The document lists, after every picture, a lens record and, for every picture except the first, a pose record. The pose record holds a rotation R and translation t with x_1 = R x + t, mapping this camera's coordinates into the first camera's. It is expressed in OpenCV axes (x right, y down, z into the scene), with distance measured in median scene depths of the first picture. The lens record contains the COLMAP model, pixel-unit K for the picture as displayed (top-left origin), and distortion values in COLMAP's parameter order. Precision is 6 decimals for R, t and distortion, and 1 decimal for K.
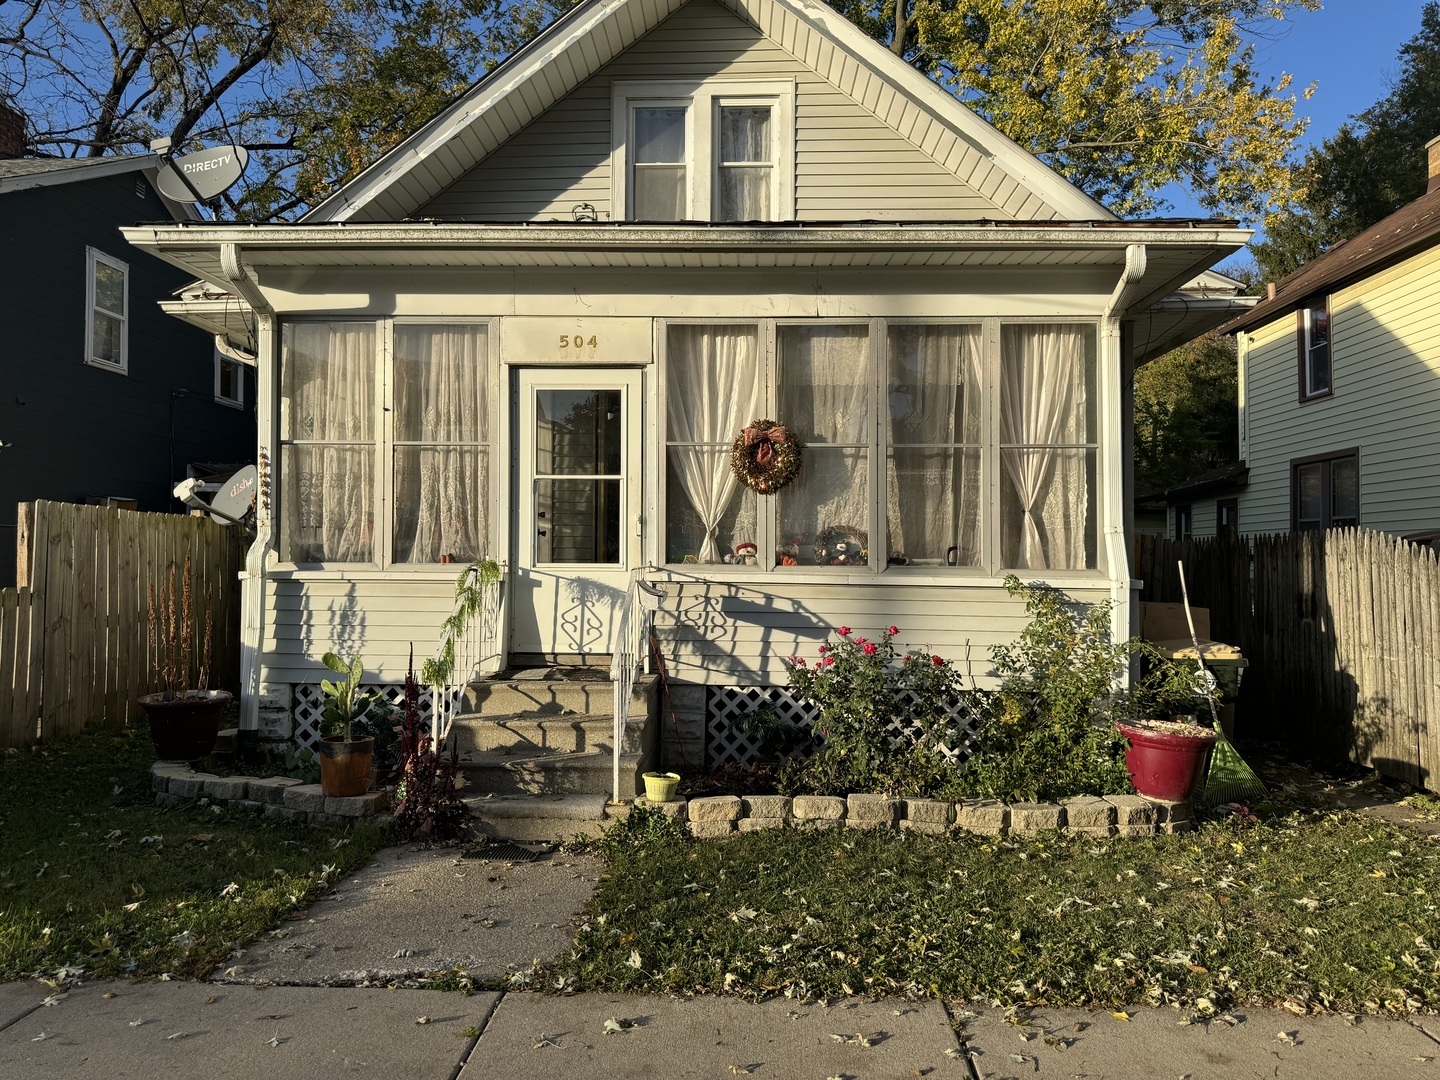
lens RADIAL K [[1017.7, 0, 717.3], [0, 1017.7, 546.5], [0, 0, 1]] dist [0.068295, -0.075897]
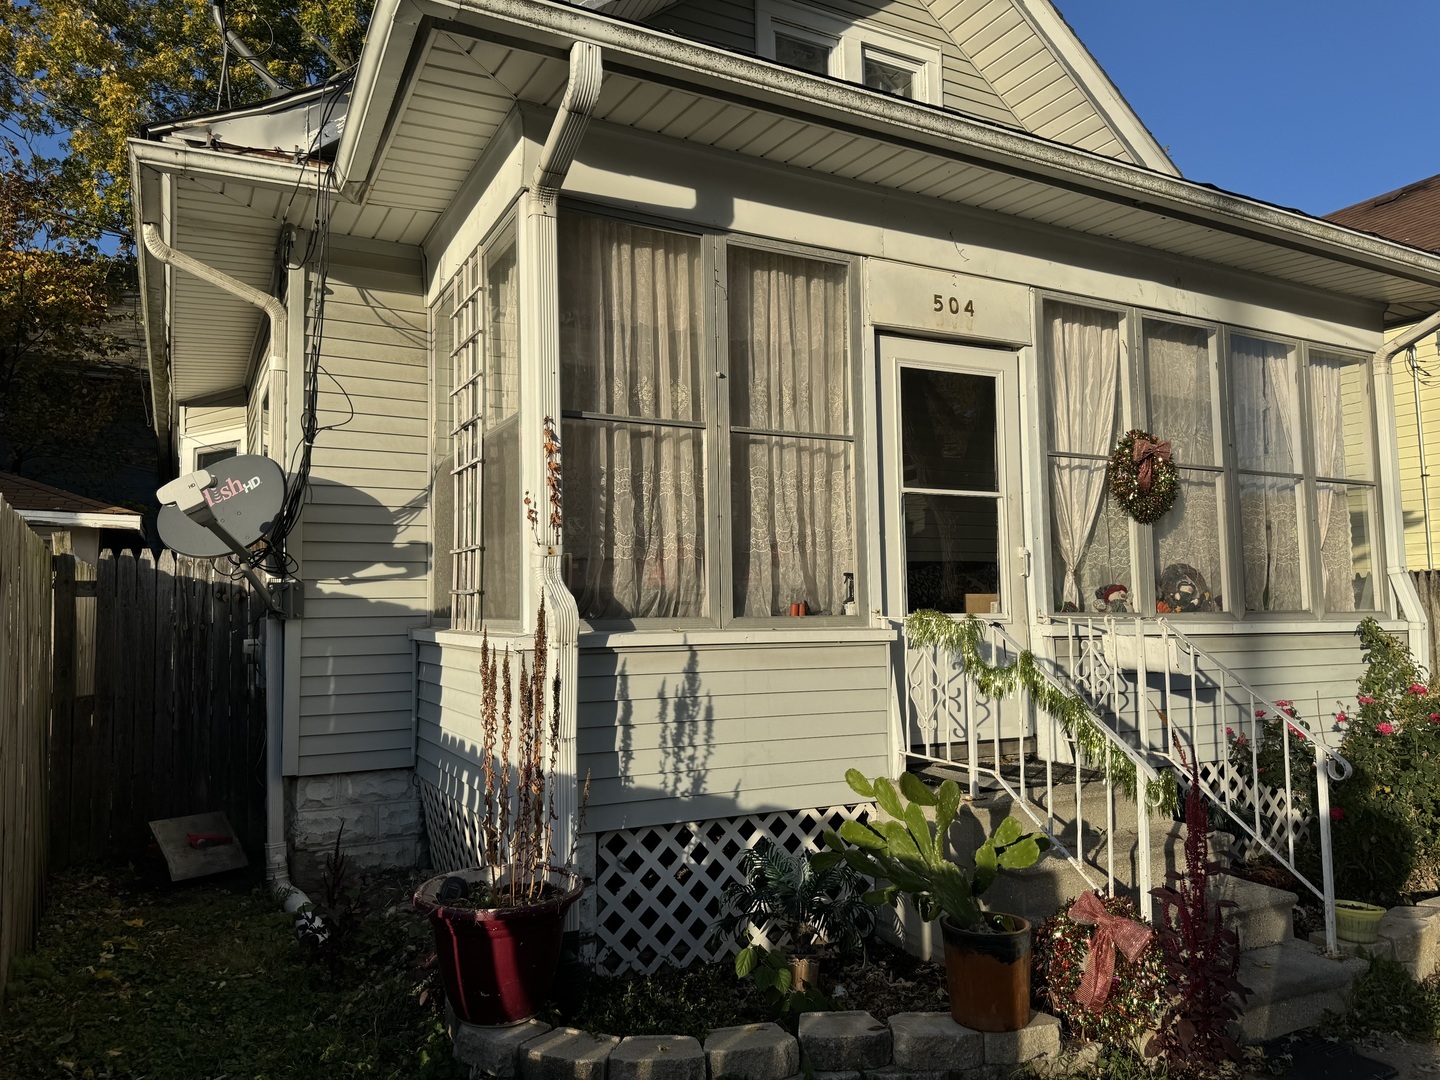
lens RADIAL K [[1017.7, 0, 722.5], [0, 1017.7, 533.2], [0, 0, 1]] dist [0.068295, -0.075897]
pose [[0.876891, 0.022777, 0.480150, -0.623971], [0.007506, 0.998106, -0.061057, 0.003081], [-0.480631, 0.057144, 0.875059, 0.453868]]
